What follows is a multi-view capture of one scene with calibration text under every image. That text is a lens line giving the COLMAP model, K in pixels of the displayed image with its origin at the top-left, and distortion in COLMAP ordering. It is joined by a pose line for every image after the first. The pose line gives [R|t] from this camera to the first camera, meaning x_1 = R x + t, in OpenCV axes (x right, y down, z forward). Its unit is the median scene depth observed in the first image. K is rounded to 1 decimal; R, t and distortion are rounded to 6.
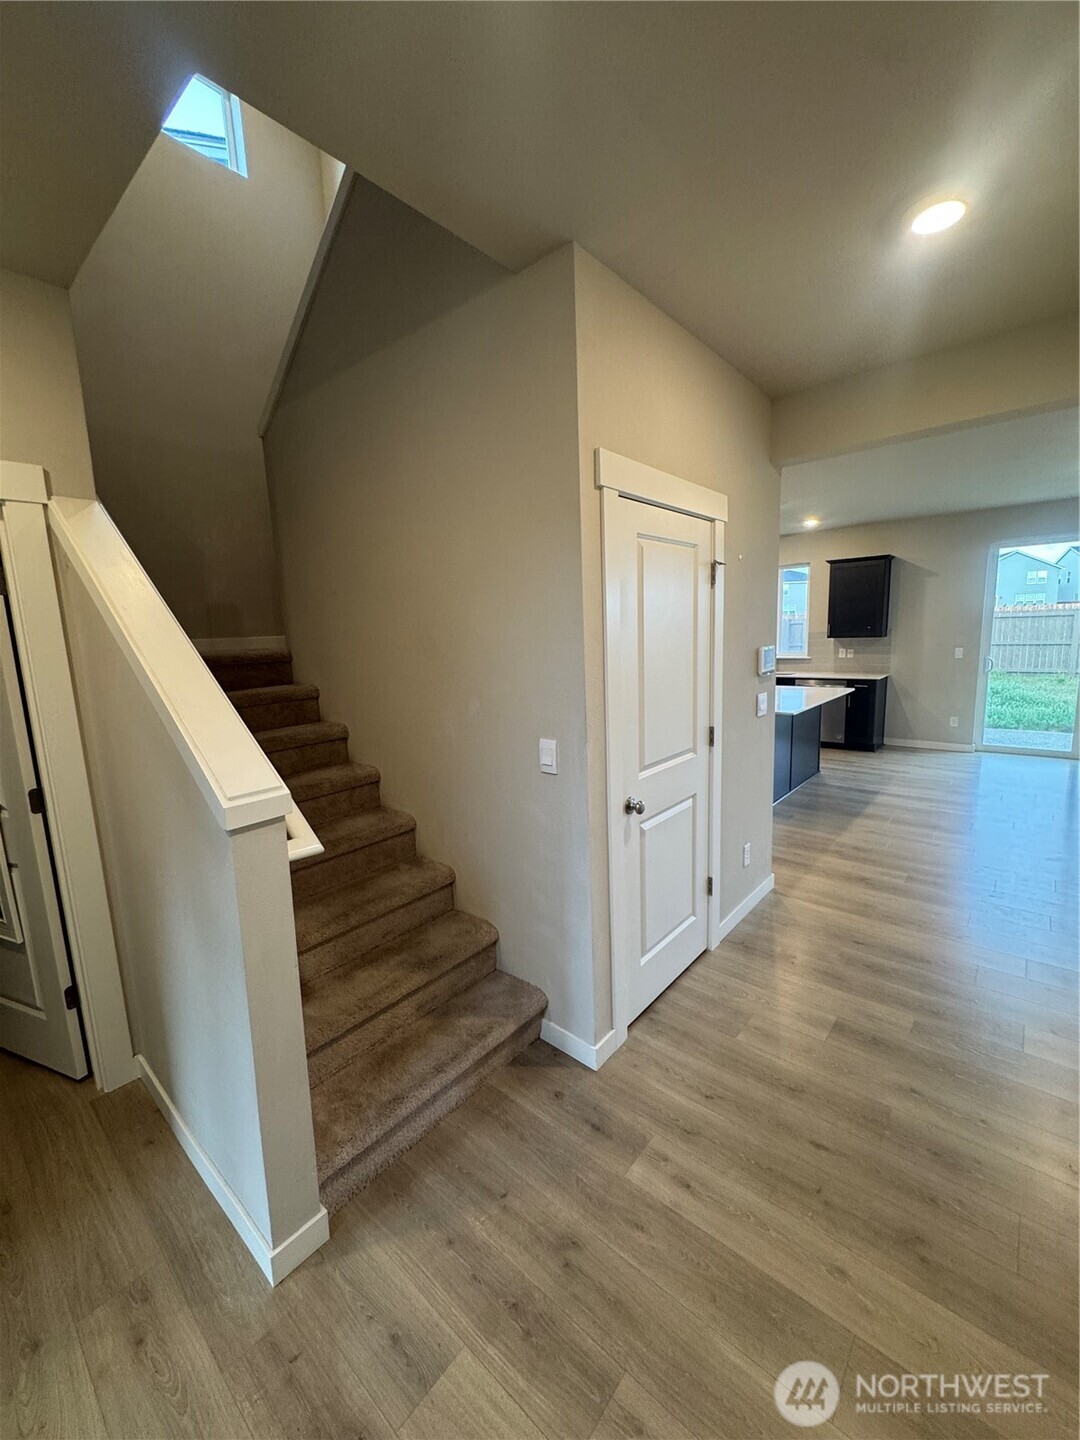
lens RADIAL K [[580.4, 0, 549.4], [0, 580.4, 725.8], [0, 0, 1]] dist [-0.002699, -0.000092]
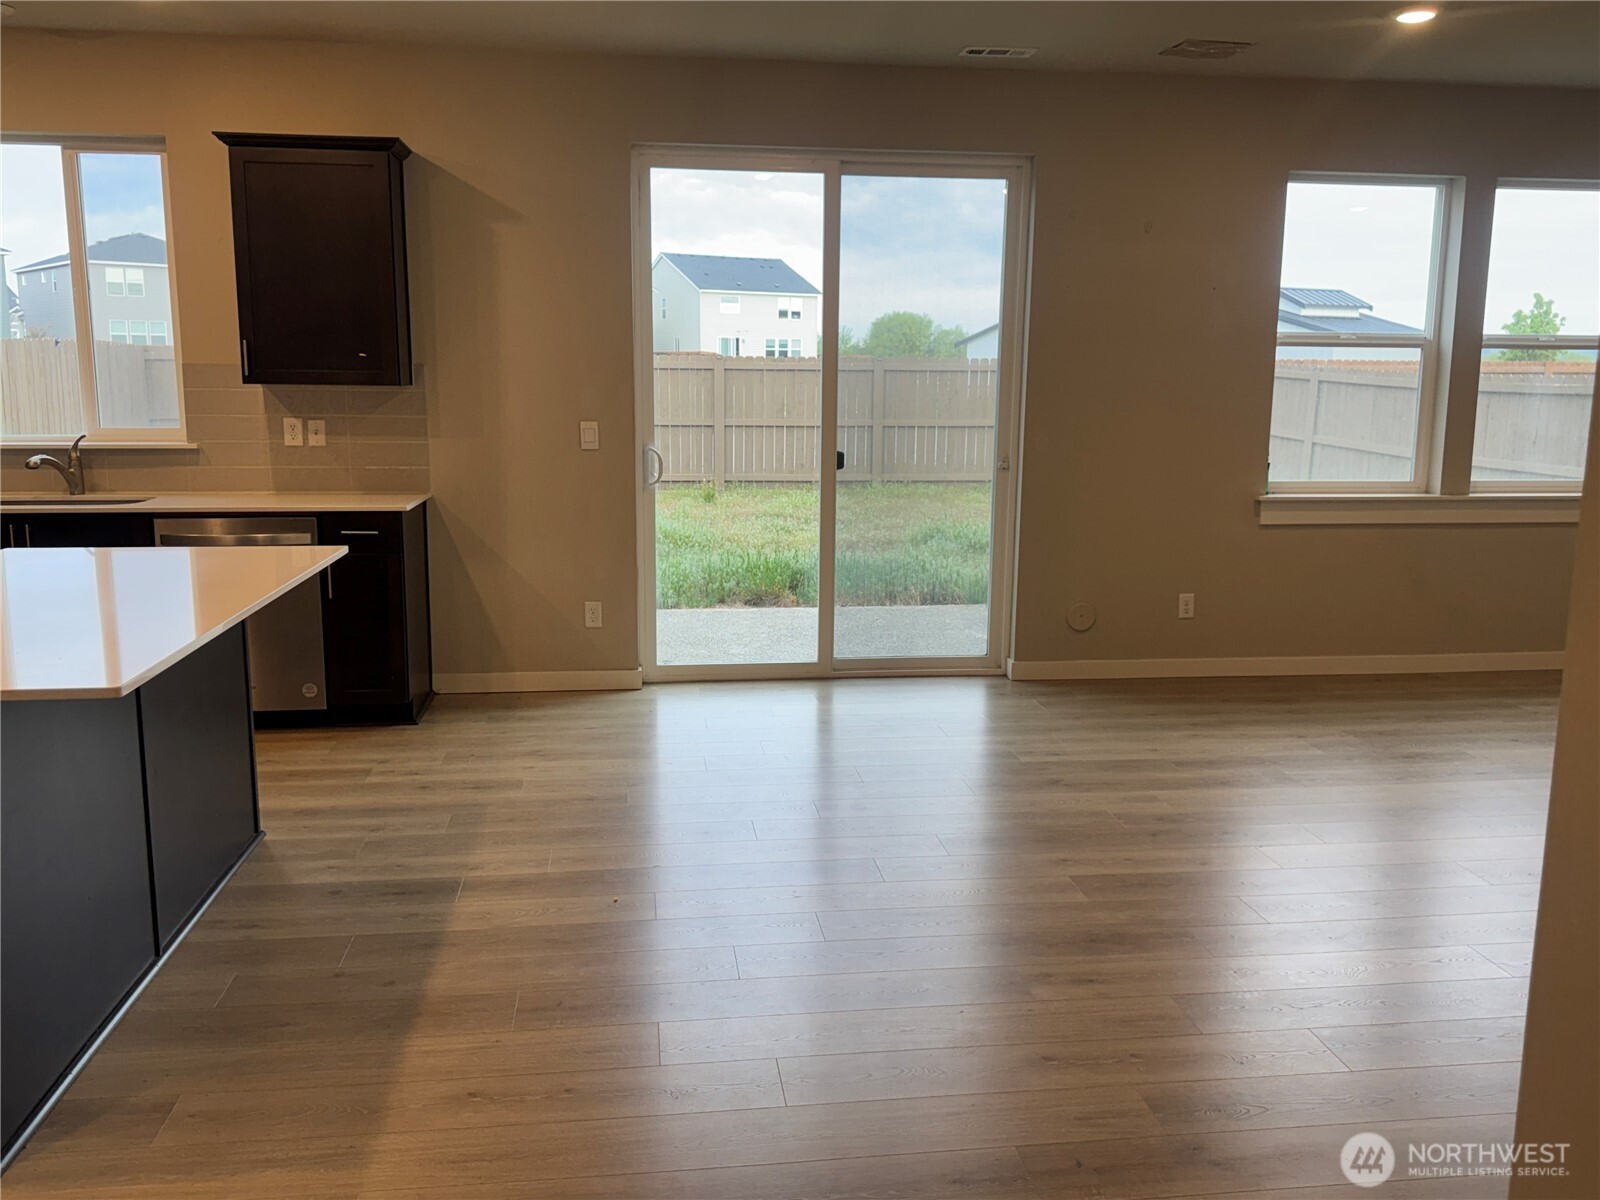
lens RADIAL K [[1322.0, 0, 806.5], [0, 1322.0, 602.4], [0, 0, 1]] dist [-0.000331, -0.016930]
pose [[0.671525, -0.084121, 0.736192, 0.158421], [0.089015, 0.995498, 0.032554, -0.031450], [-0.735616, 0.043672, 0.675990, 0.319404]]
